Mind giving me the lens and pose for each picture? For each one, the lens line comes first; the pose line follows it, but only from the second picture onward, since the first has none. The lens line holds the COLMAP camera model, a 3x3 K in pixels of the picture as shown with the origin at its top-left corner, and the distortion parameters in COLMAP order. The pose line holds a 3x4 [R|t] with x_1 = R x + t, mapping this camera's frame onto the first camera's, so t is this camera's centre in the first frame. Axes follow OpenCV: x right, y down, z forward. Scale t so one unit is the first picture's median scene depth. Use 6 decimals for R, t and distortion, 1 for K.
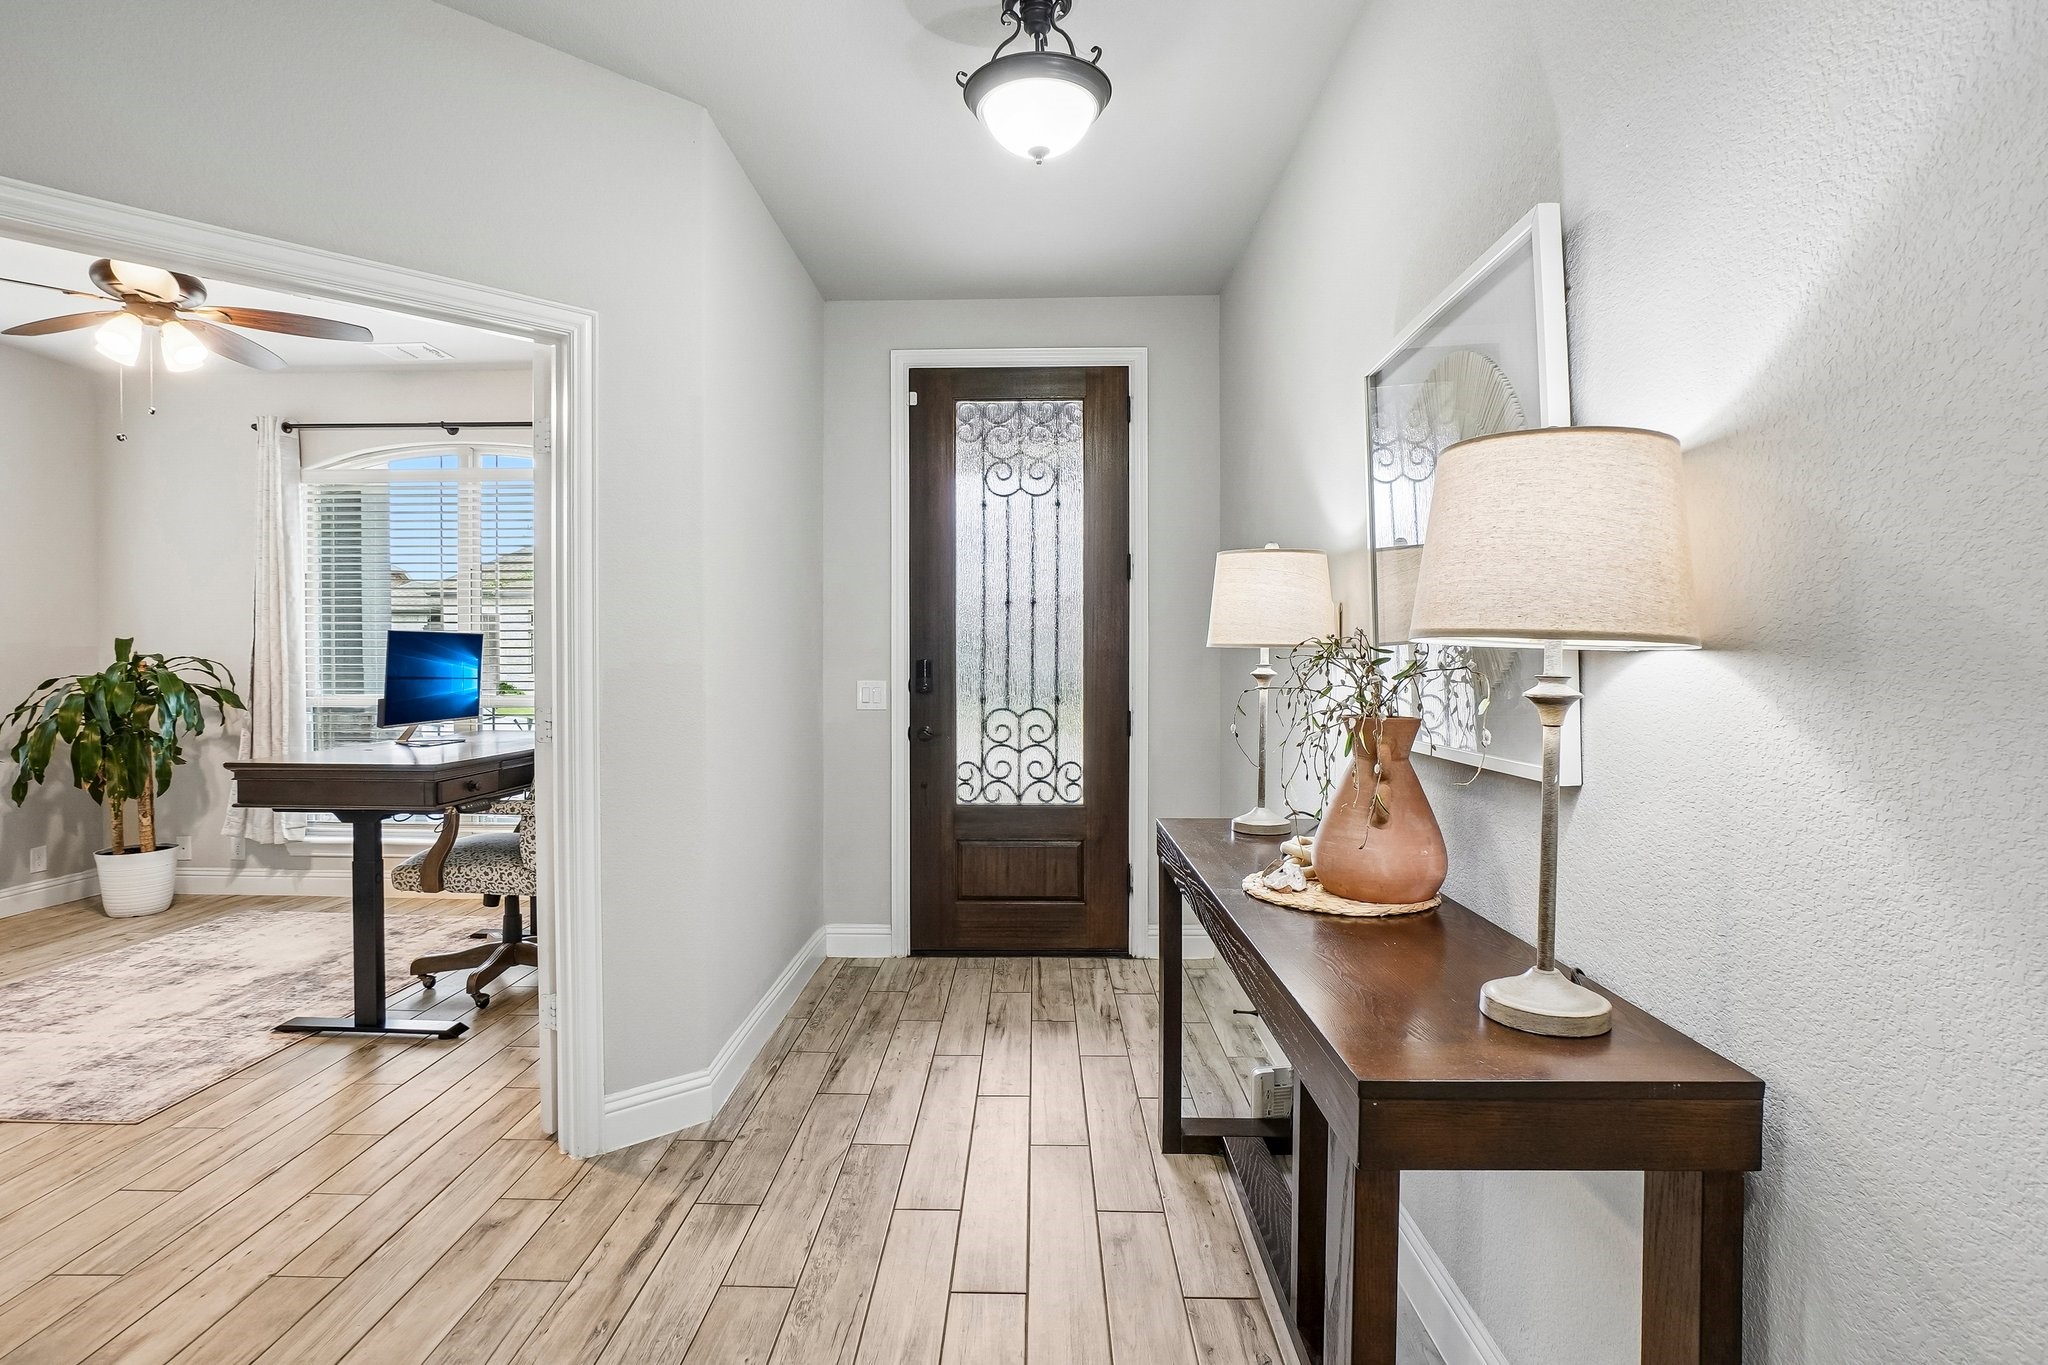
lens RADIAL K [[1058.5, 0, 1051.2], [0, 1058.5, 671.2], [0, 0, 1]] dist [-0.053103, 0.025111]
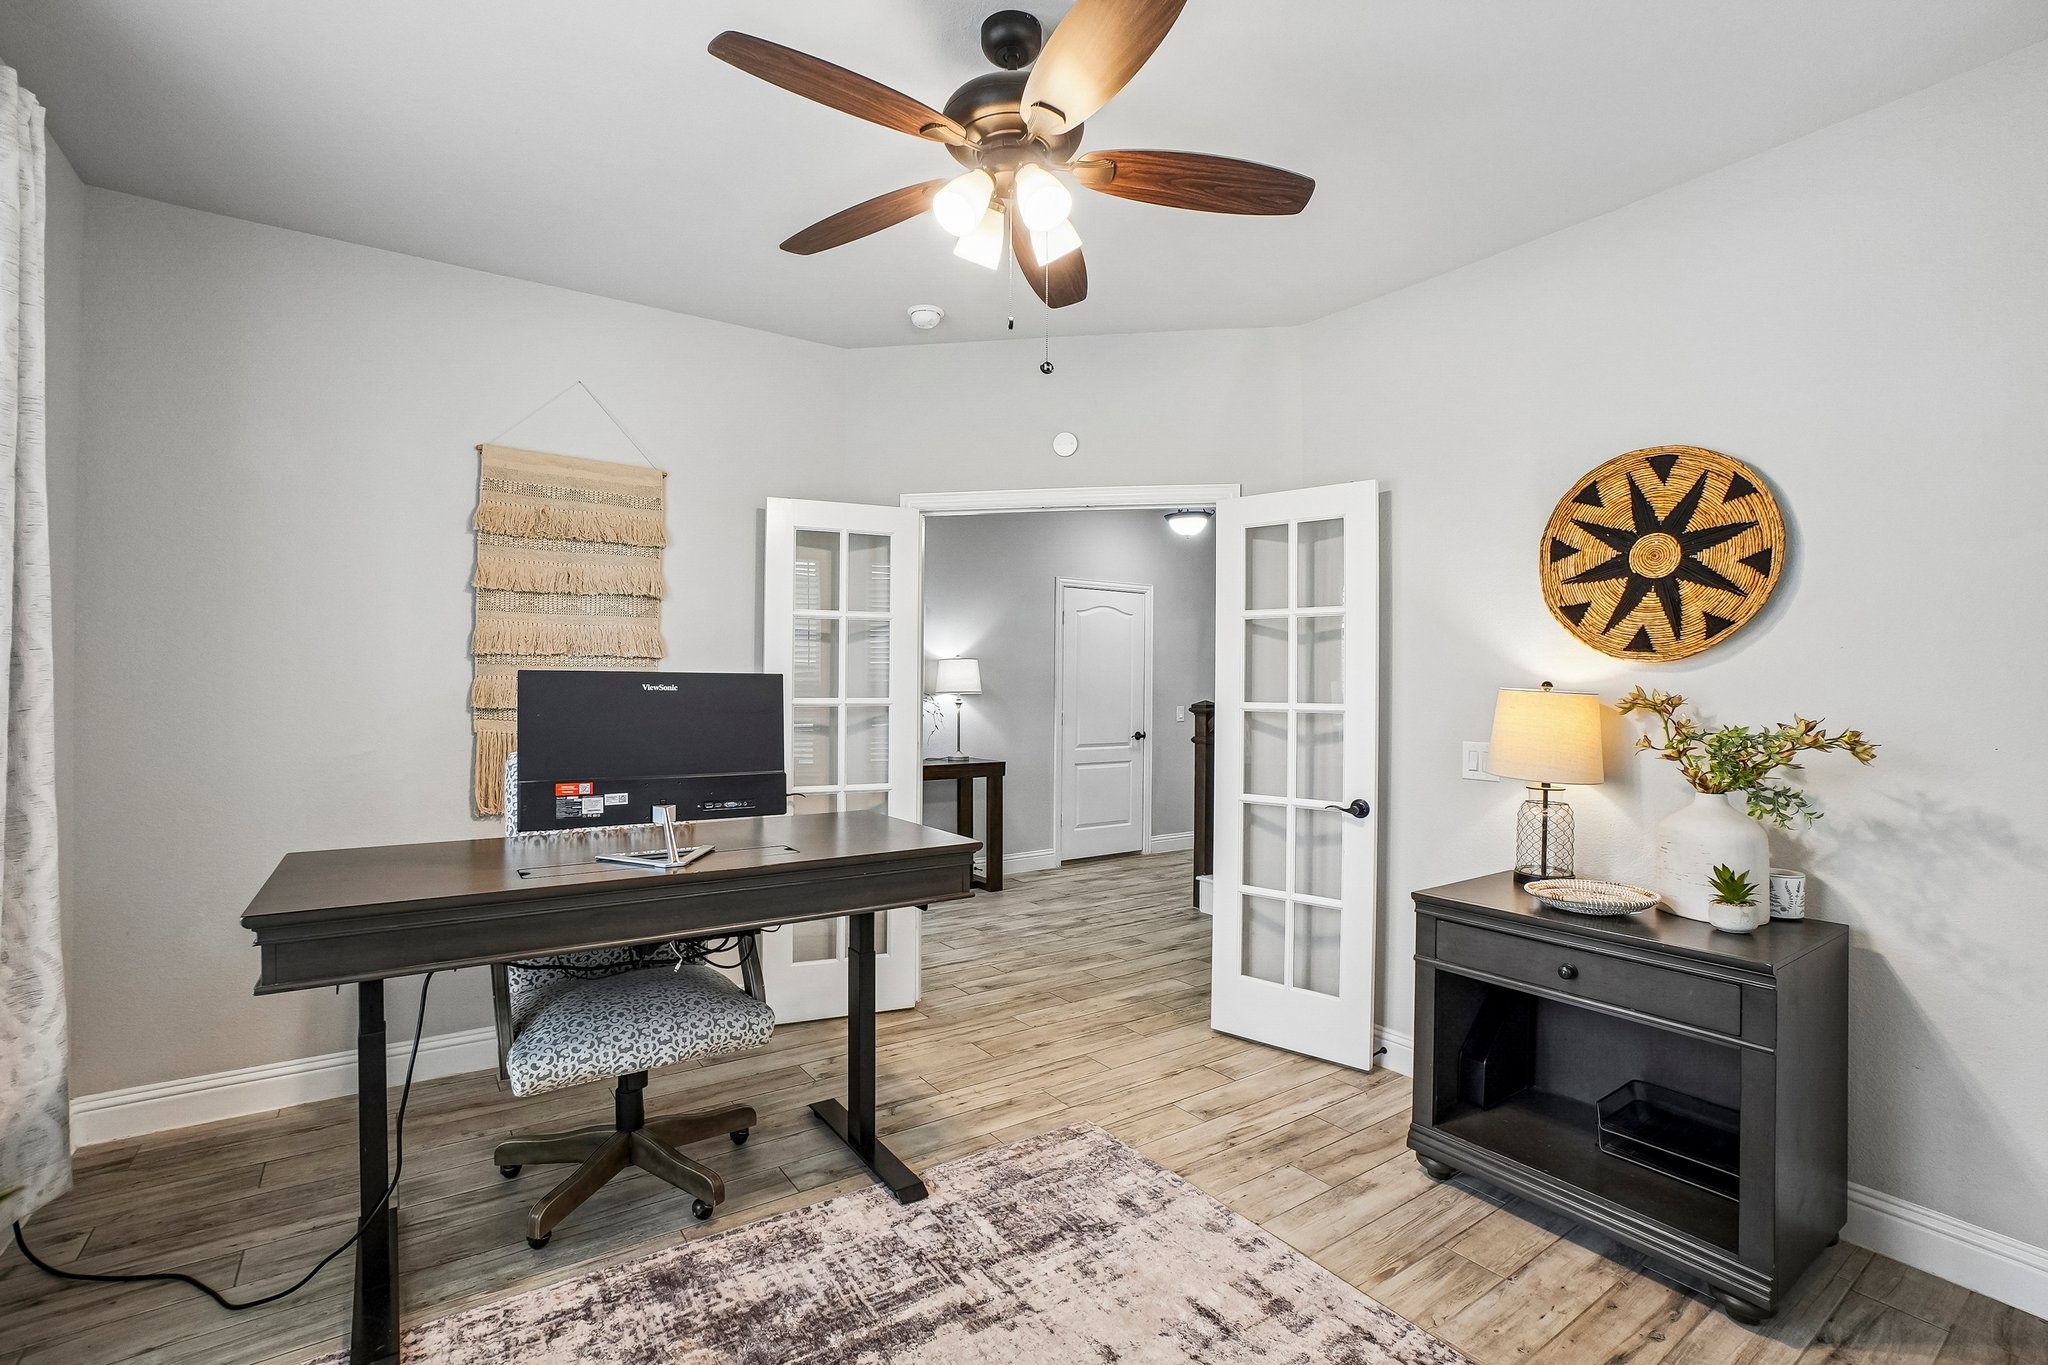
lens RADIAL K [[968.9, 0, 982.7], [0, 968.9, 675.4], [0, 0, 1]] dist [-0.066647, 0.026859]
pose [[-0.575645, 0.002813, 0.817695, -0.944369], [0.002372, 0.999996, -0.001771, -0.028732], [-0.817696, 0.000920, -0.575649, 0.952500]]
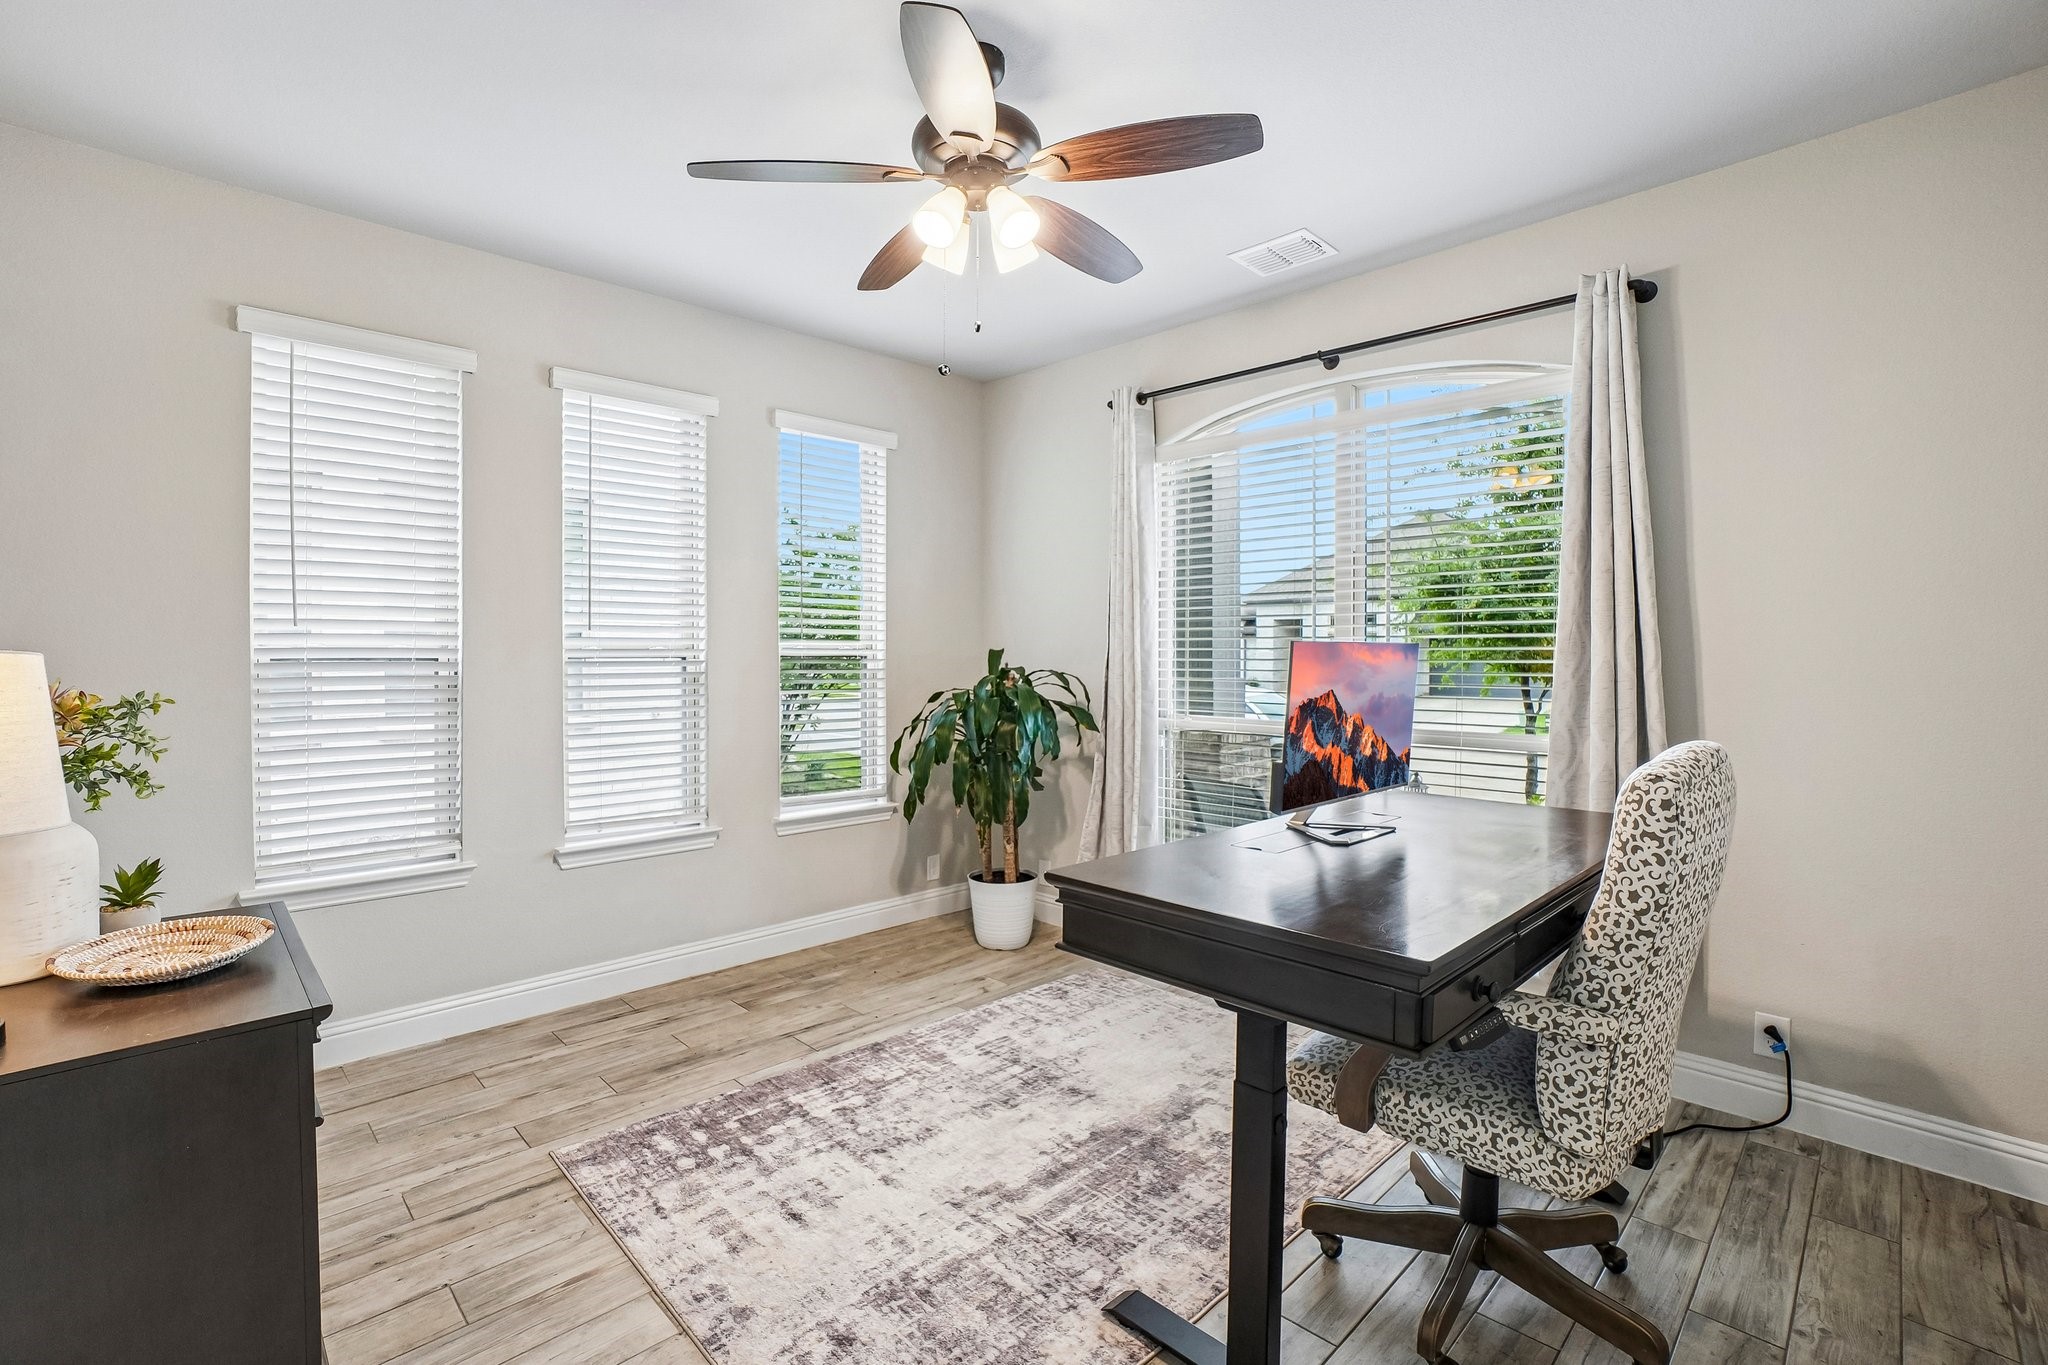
lens RADIAL K [[968.9, 0, 982.7], [0, 968.9, 675.4], [0, 0, 1]] dist [-0.066647, 0.026859]
pose [[0.698354, 0.015486, -0.715585, -0.287942], [-0.011309, 0.999880, 0.010602, -0.018121], [0.715663, 0.000689, 0.698445, 0.391123]]
